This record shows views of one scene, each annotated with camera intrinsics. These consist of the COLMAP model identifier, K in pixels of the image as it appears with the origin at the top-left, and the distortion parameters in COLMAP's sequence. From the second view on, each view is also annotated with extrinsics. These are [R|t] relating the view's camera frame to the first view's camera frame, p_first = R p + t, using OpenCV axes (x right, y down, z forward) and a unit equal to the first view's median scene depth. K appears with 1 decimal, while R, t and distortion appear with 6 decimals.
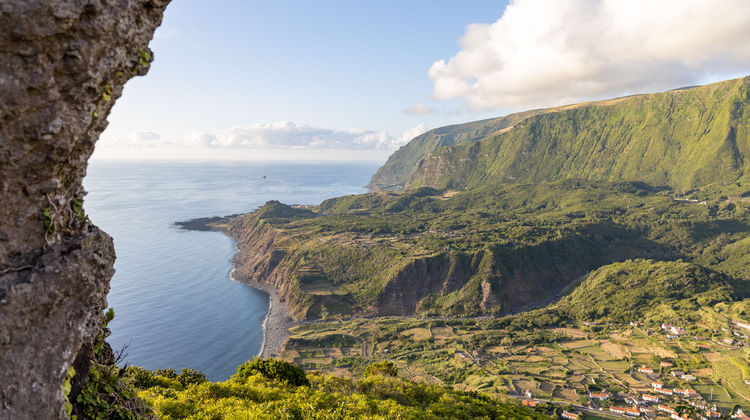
lens RADIAL K [[592.7, 0, 375.1], [0, 592.7, 208.2], [0, 0, 1]] dist [0.013670, 0.010310]
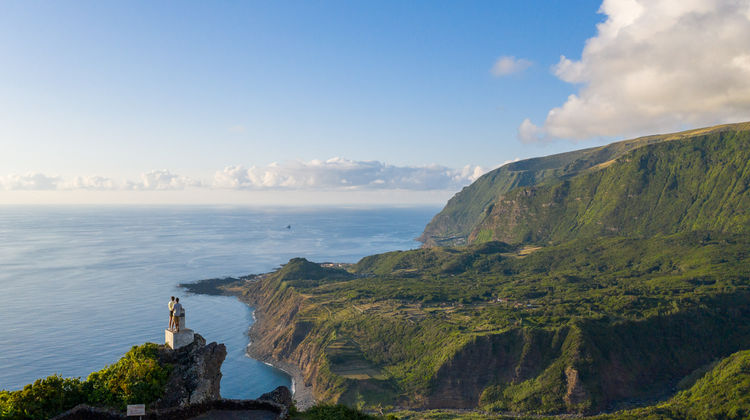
lens RADIAL K [[592.7, 0, 372.6], [0, 592.7, 211.4], [0, 0, 1]] dist [0.013670, 0.010310]
pose [[0.997989, 0.006656, -0.063032, -0.023276], [-0.013686, 0.993640, -0.111767, 0.013032], [0.061888, 0.112405, 0.991733, 0.209961]]
